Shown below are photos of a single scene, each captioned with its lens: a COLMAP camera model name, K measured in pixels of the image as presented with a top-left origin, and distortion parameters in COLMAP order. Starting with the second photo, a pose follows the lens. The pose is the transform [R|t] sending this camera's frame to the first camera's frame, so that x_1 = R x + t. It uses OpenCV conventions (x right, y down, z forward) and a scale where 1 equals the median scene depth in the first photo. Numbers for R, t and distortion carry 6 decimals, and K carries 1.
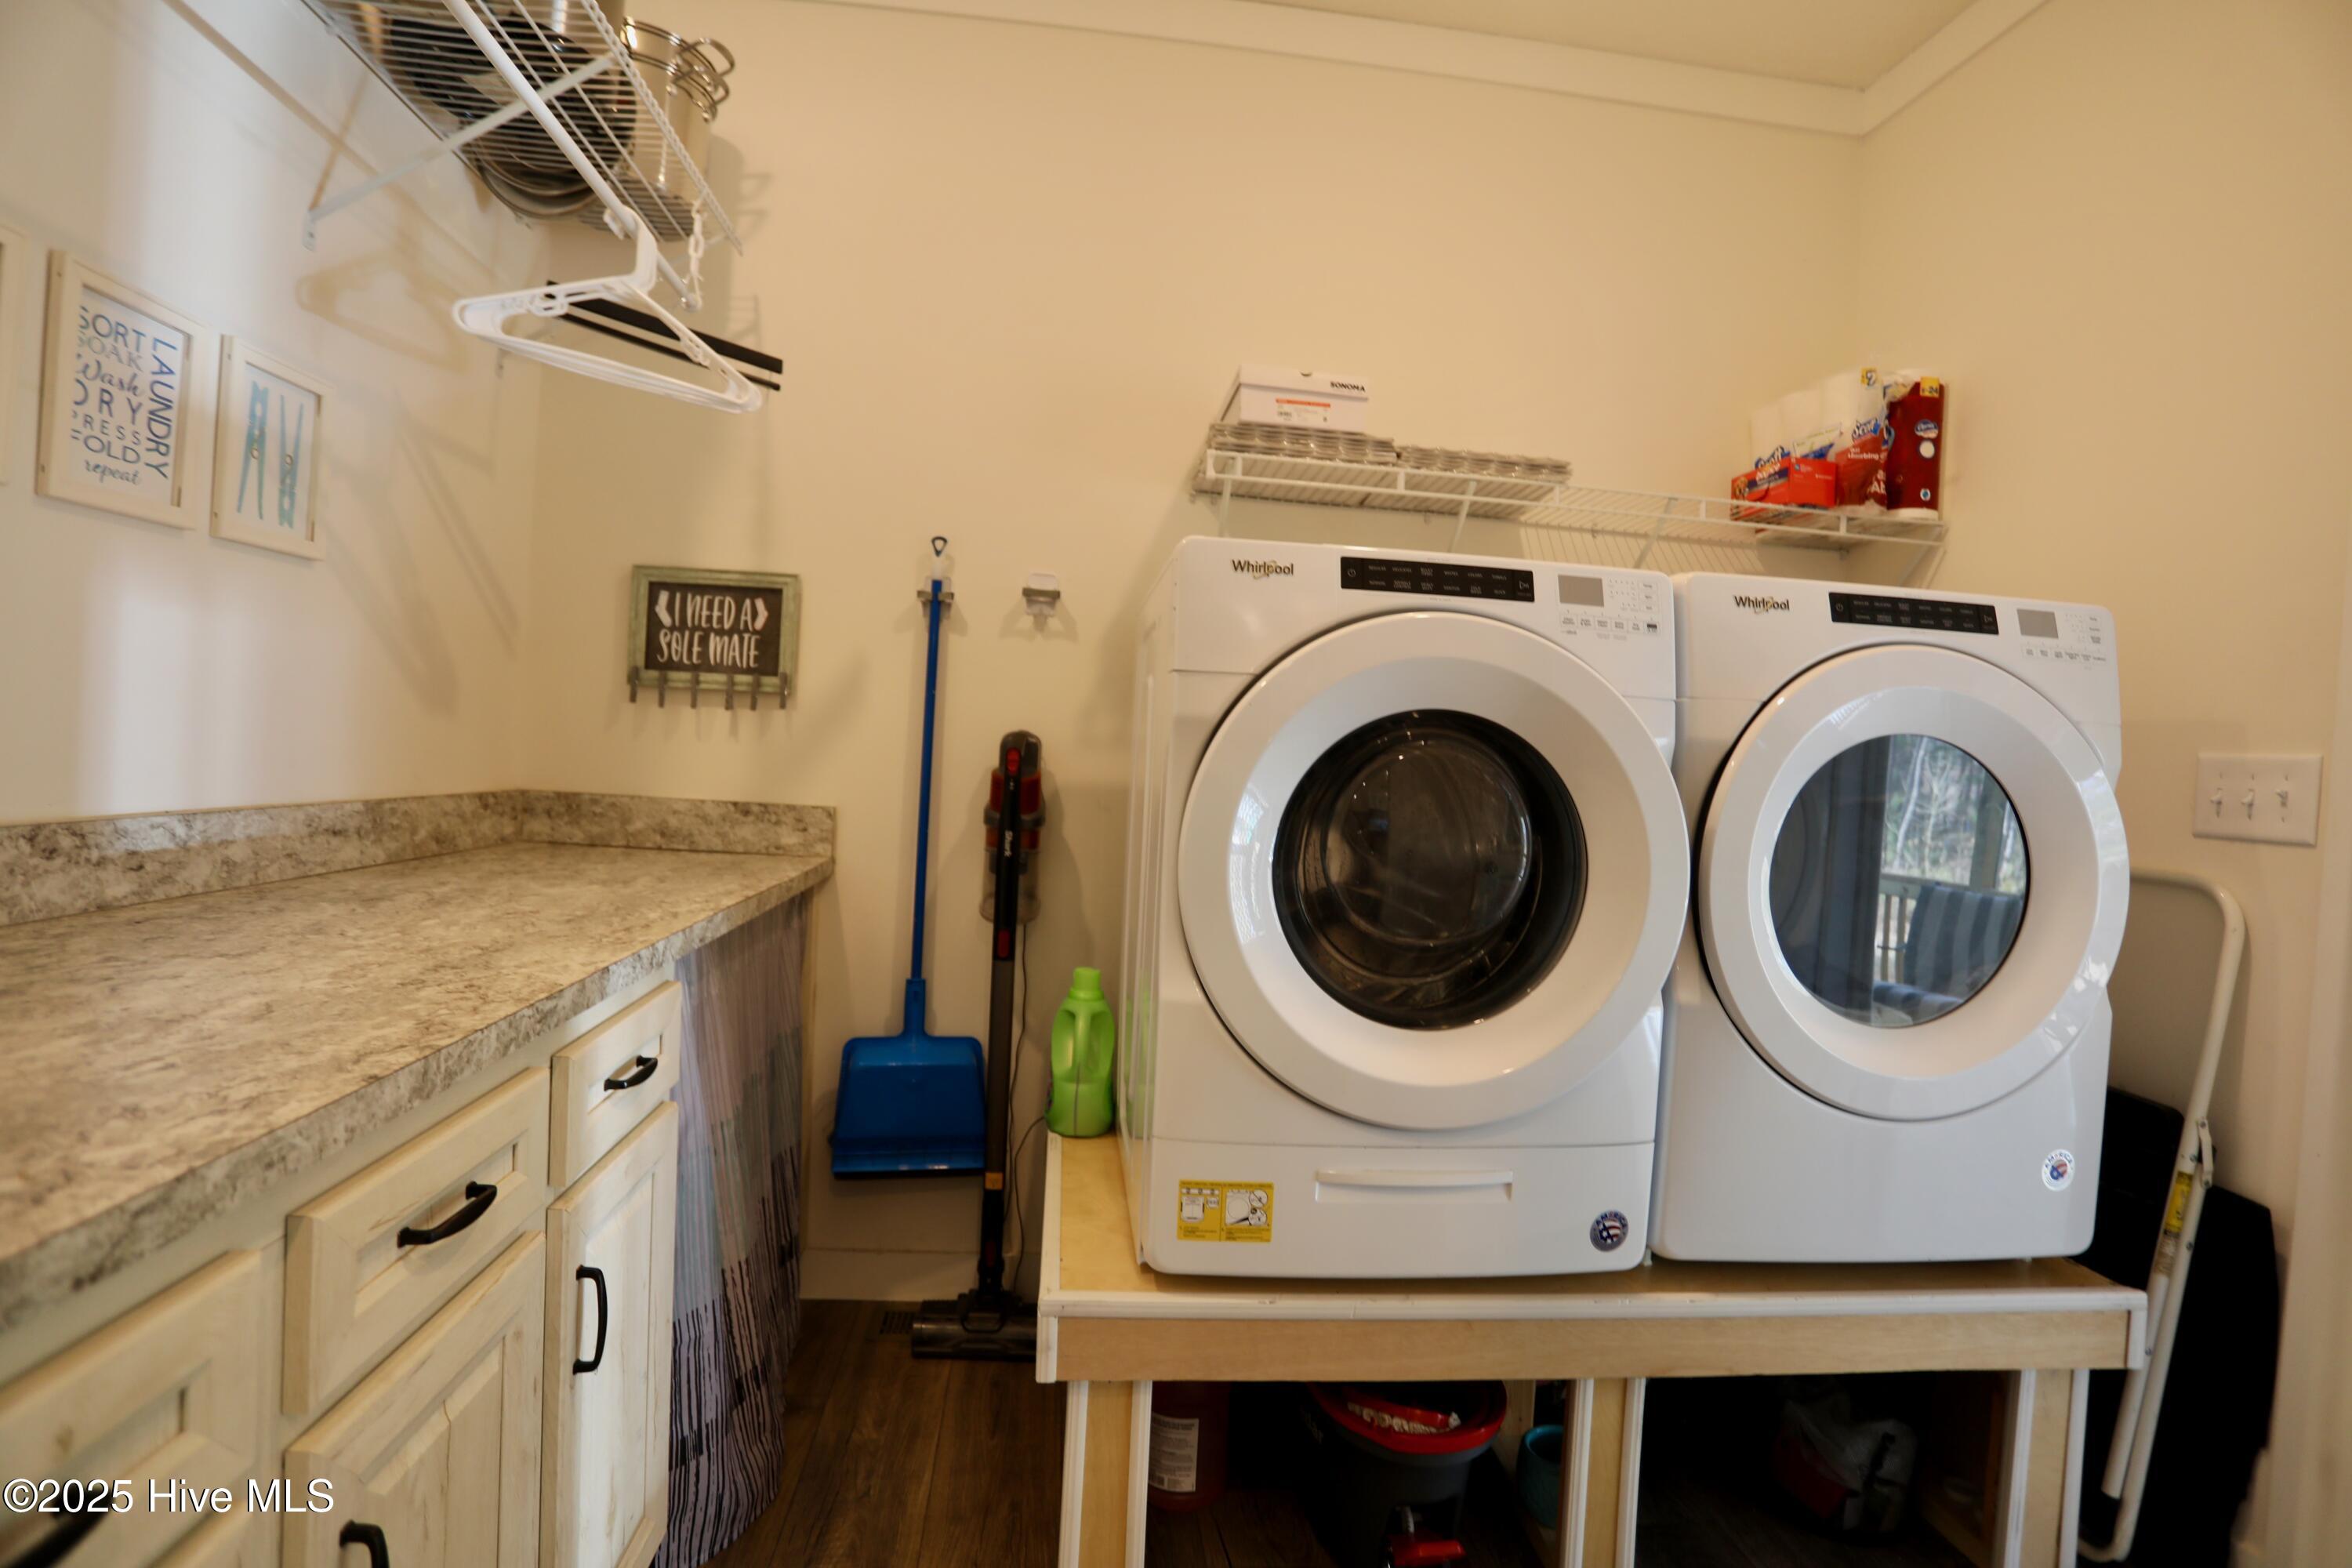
lens RADIAL K [[1116.3, 0, 1170.9], [0, 1116.3, 771.5], [0, 0, 1]] dist [-0.059309, 0.009780]
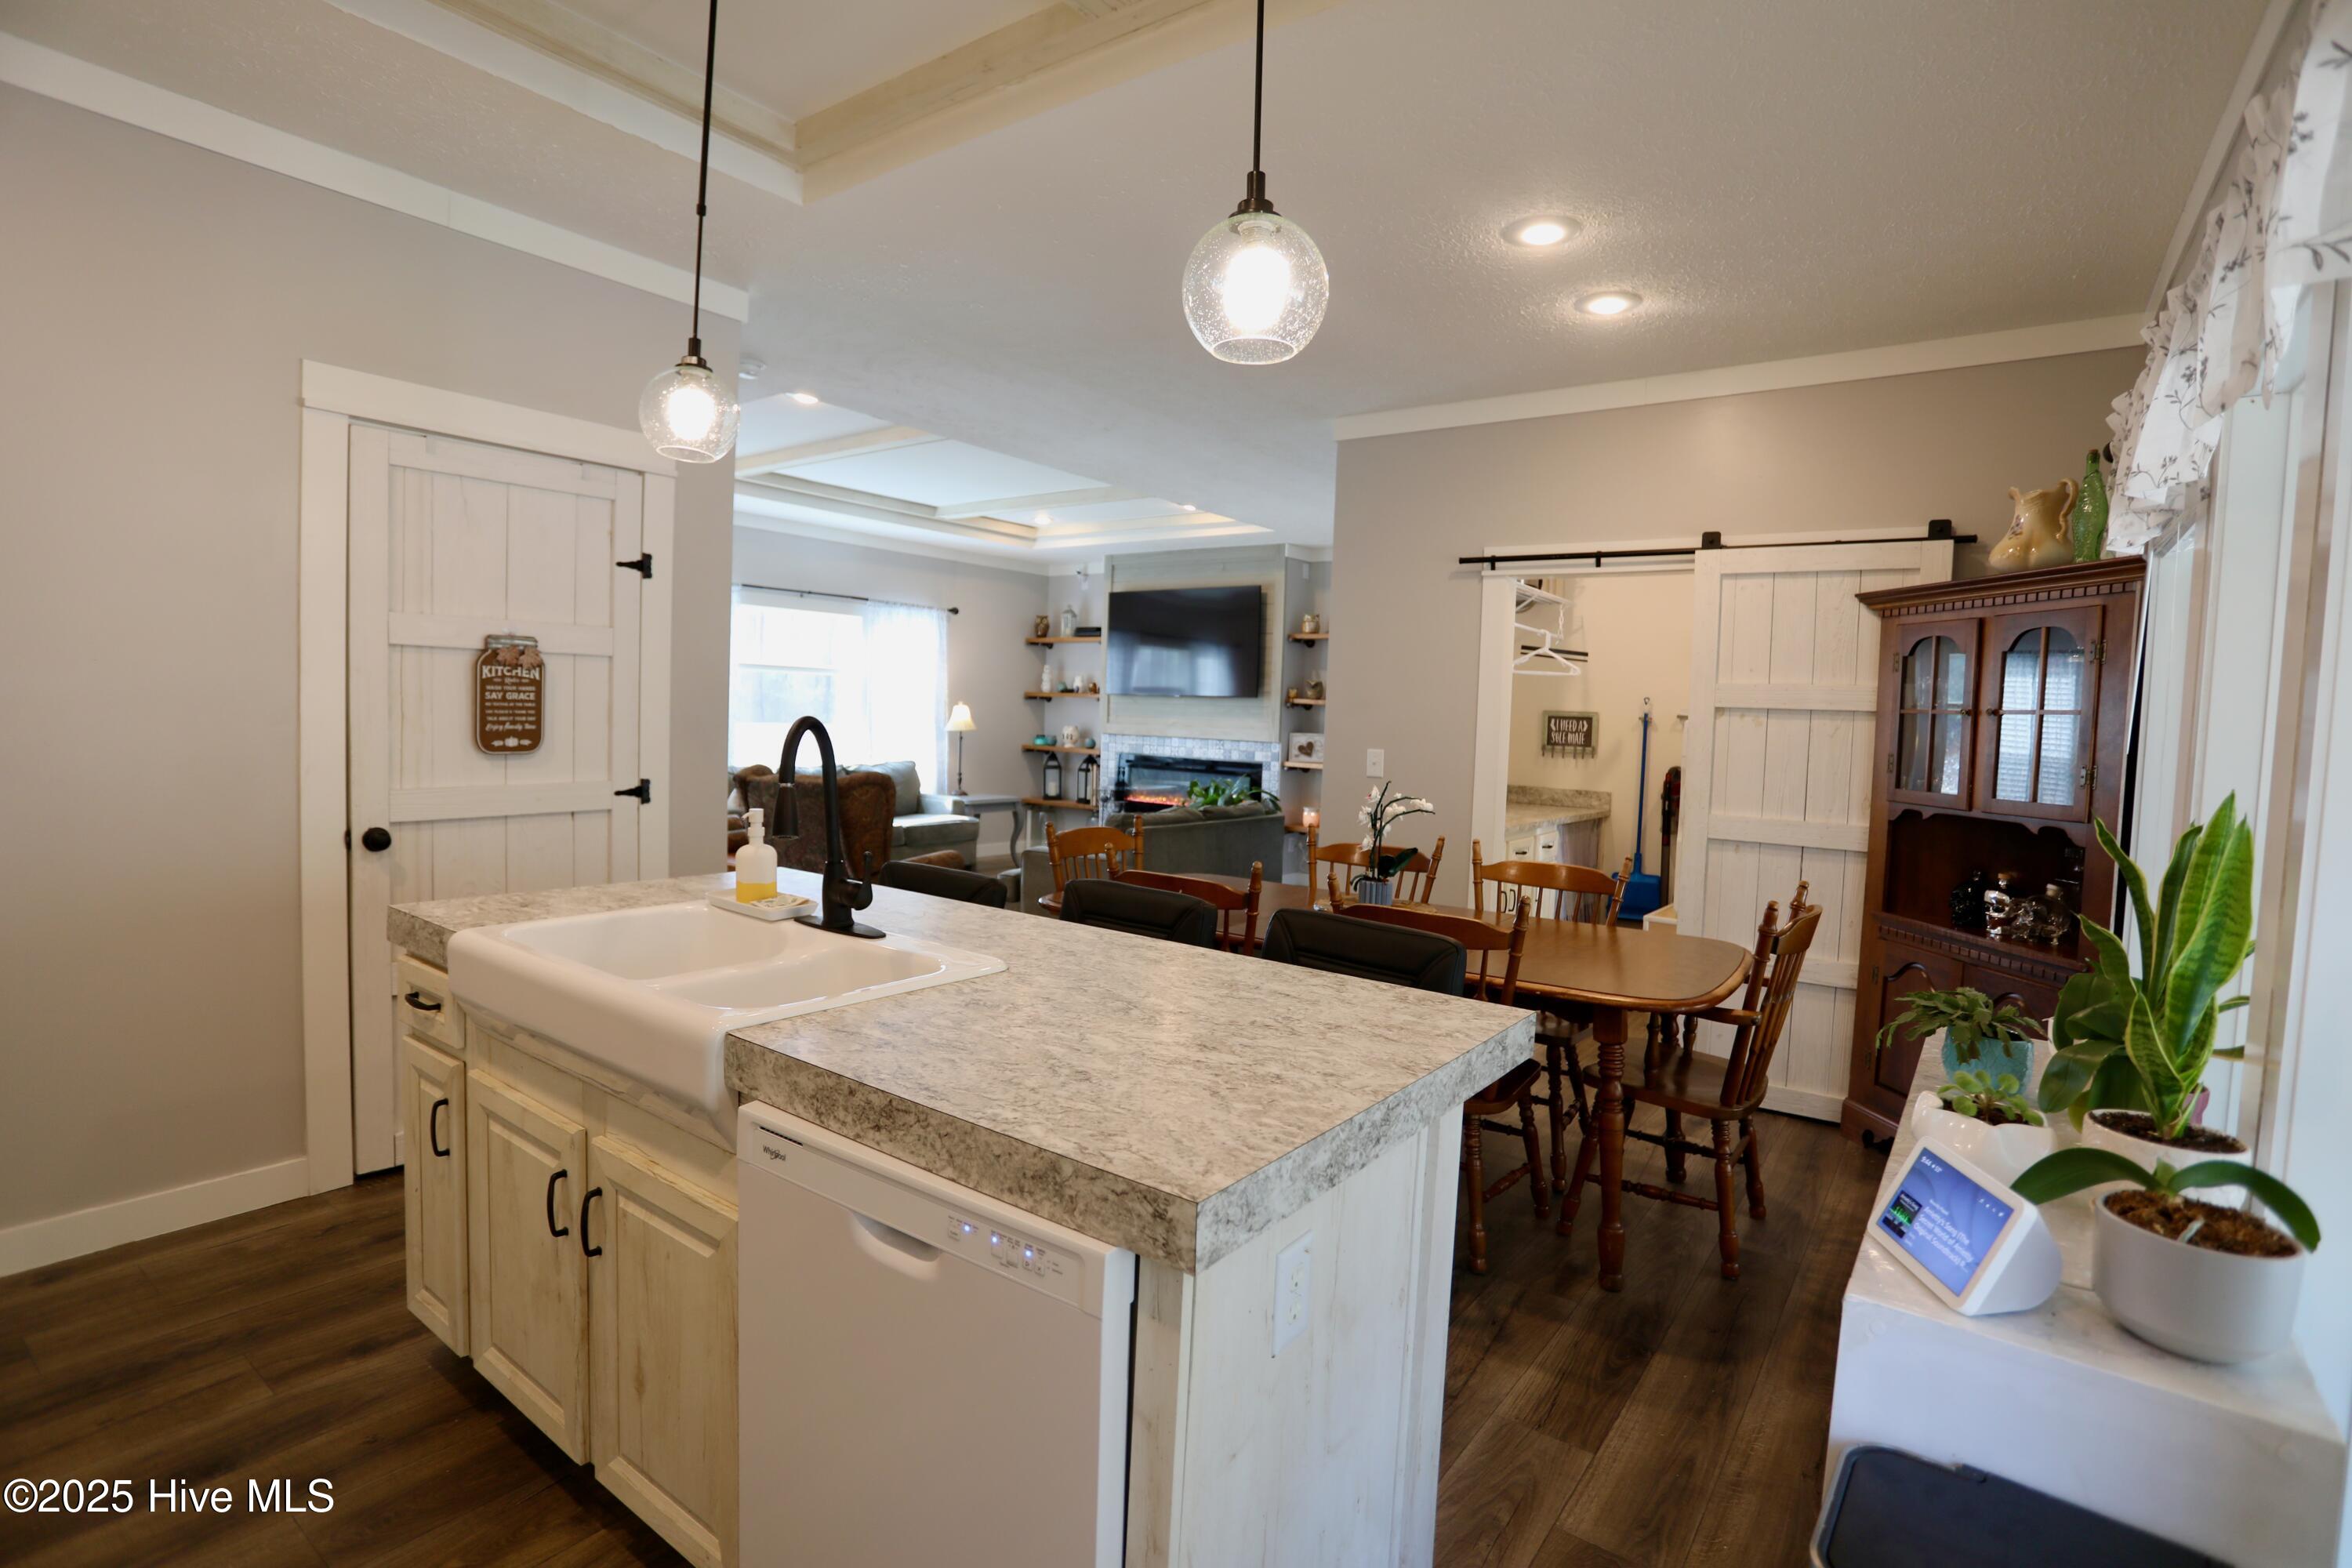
lens RADIAL K [[1116.3, 0, 1176.3], [0, 1116.3, 781.0], [0, 0, 1]] dist [-0.059309, 0.009780]
pose [[0.728595, 0.013070, -0.684820, 0.850008], [-0.003256, 0.999873, 0.015619, -0.039236], [0.684937, -0.009150, 0.728545, -1.879147]]
